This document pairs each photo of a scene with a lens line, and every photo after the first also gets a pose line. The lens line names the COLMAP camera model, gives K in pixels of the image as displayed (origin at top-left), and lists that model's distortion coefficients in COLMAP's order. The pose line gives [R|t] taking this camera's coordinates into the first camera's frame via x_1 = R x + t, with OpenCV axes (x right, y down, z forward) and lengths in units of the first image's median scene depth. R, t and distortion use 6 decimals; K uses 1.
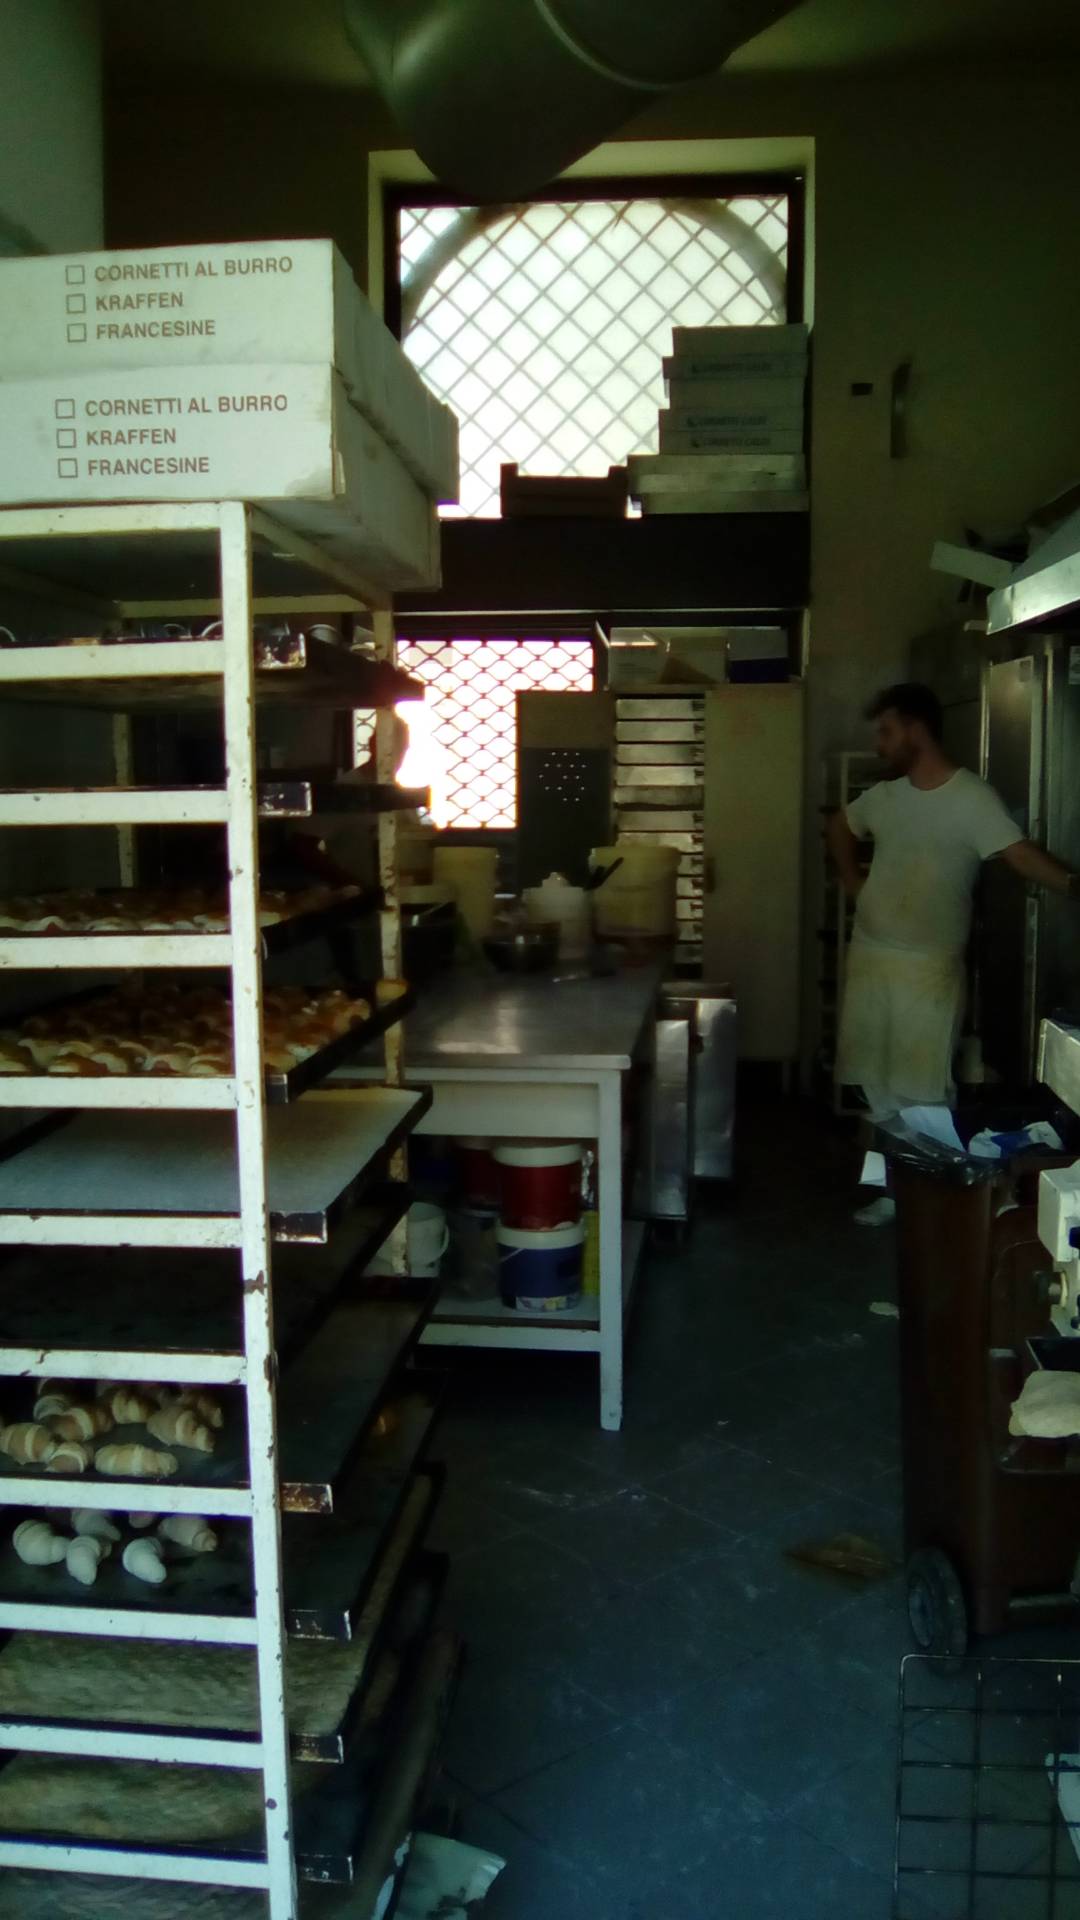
lens RADIAL K [[1585.1, 0, 540.0], [0, 1585.1, 960.0], [0, 0, 1]] dist [-0.055925, 0.005898]
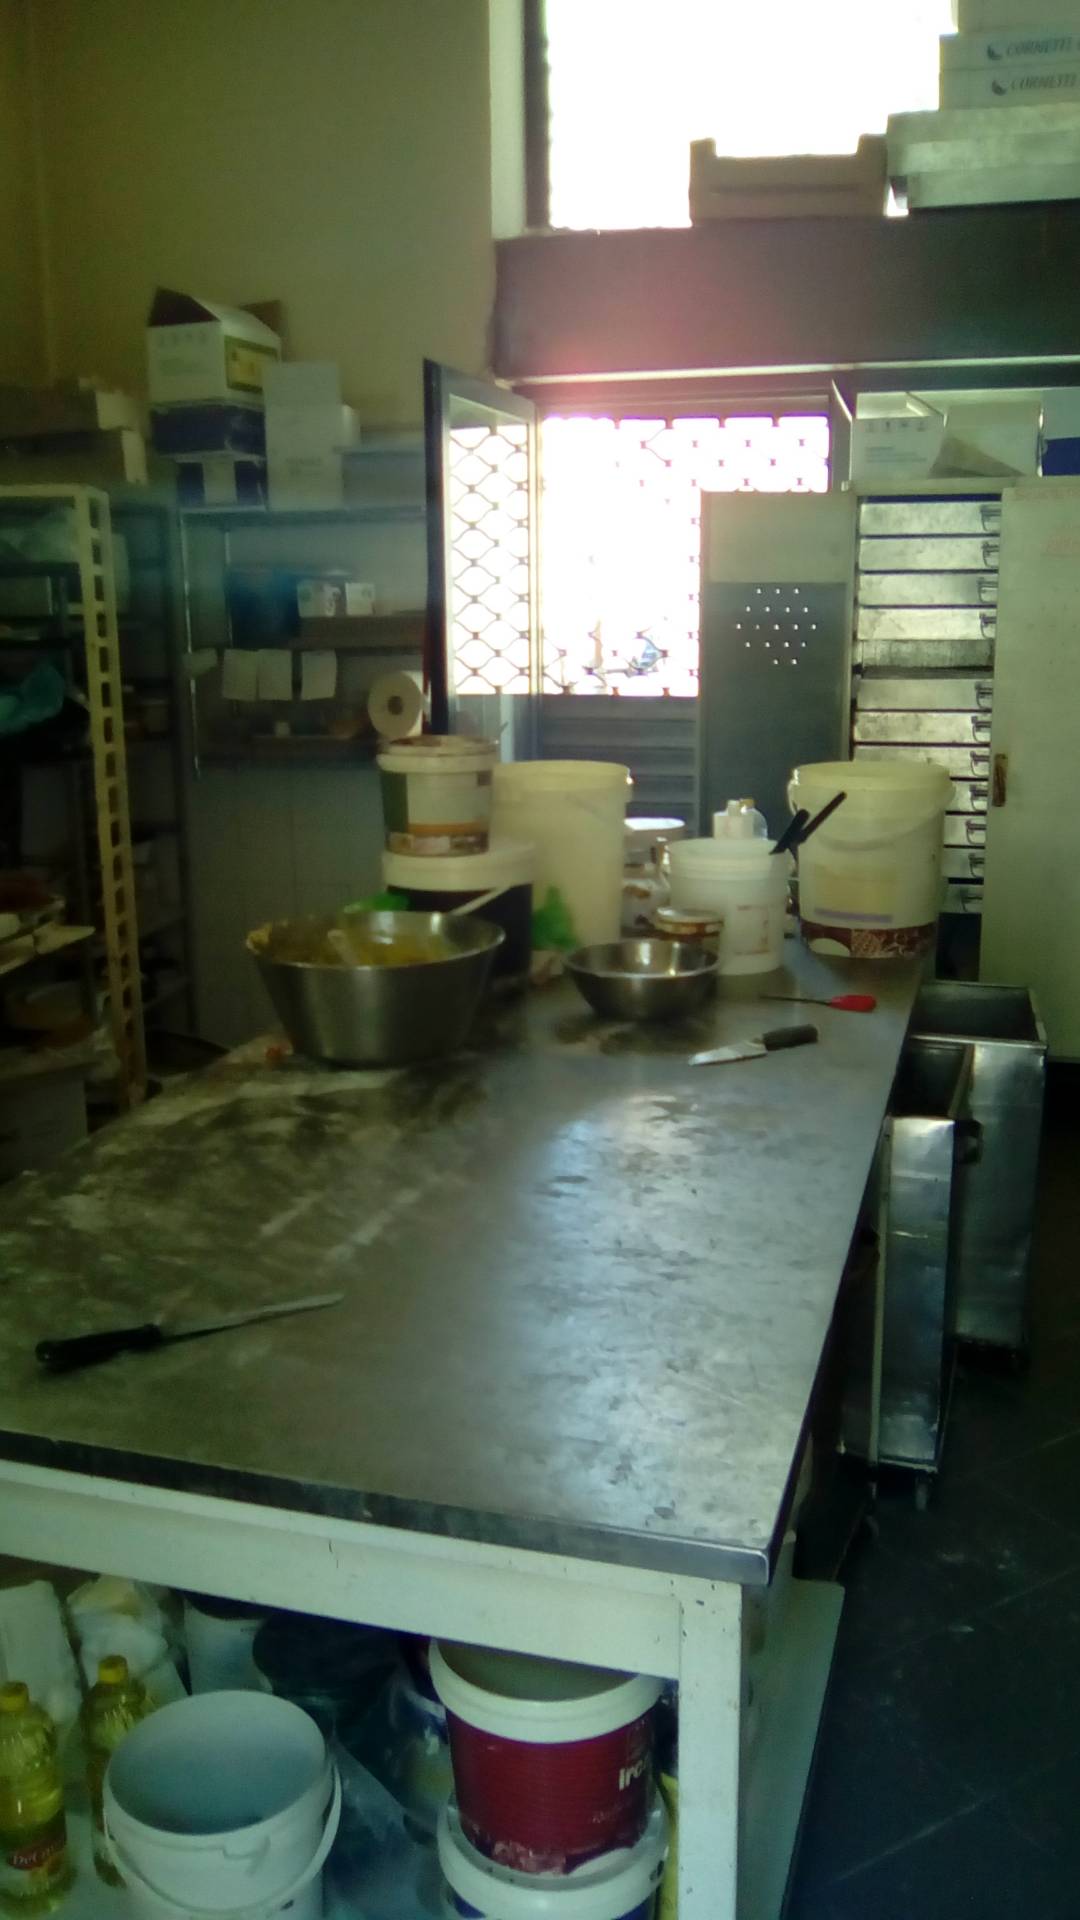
lens RADIAL K [[1585.1, 0, 540.0], [0, 1585.1, 960.0], [0, 0, 1]] dist [-0.055925, 0.005898]
pose [[0.986125, 0.027772, -0.163668, 0.029450], [-0.009151, 0.993502, 0.113446, -0.051353], [0.165755, -0.110374, 0.979971, 0.327240]]
